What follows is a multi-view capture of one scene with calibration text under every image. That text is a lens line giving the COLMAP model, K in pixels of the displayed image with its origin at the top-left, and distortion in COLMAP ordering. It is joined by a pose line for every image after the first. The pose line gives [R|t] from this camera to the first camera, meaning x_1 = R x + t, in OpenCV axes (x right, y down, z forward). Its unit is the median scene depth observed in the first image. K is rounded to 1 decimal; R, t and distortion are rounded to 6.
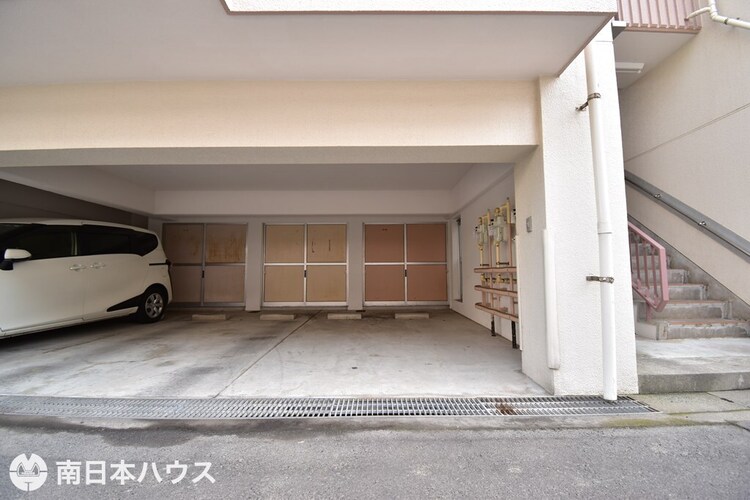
lens RADIAL K [[330.5, 0, 375.0], [0, 330.5, 250.0], [0, 0, 1]] dist [0.012273, -0.022919]
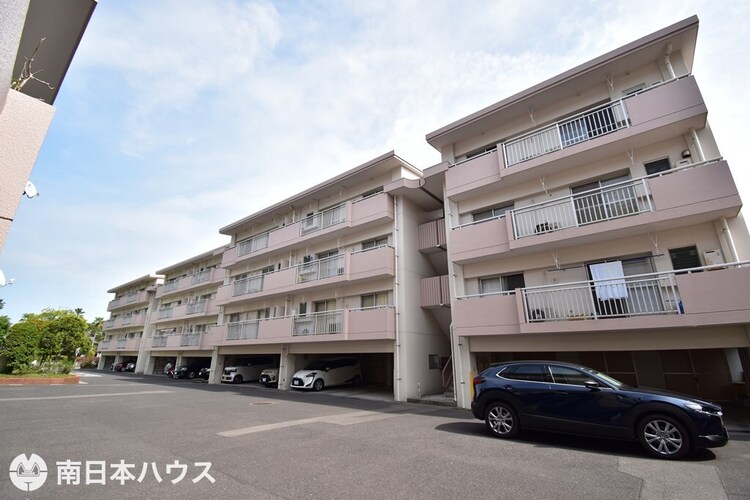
lens RADIAL K [[330.5, 0, 375.0], [0, 330.5, 250.0], [0, 0, 1]] dist [0.012273, -0.022919]
pose [[0.773304, -0.190018, -0.604892, 2.395850], [0.041397, 0.967131, -0.250888, -0.370743], [0.632683, 0.168972, 0.755752, -2.244219]]
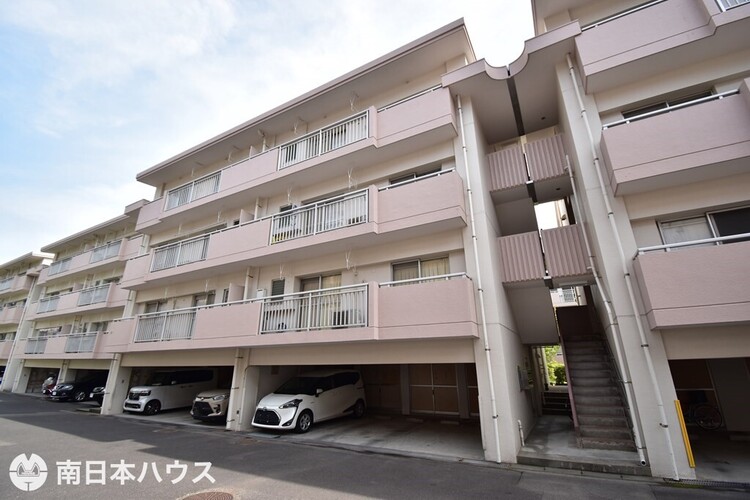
lens RADIAL K [[330.5, 0, 375.0], [0, 330.5, 250.0], [0, 0, 1]] dist [0.012273, -0.022919]
pose [[0.871756, -0.163041, -0.462017, 0.749541], [0.037027, 0.962233, -0.269698, -0.319889], [0.488540, 0.218004, 0.844869, -1.277077]]
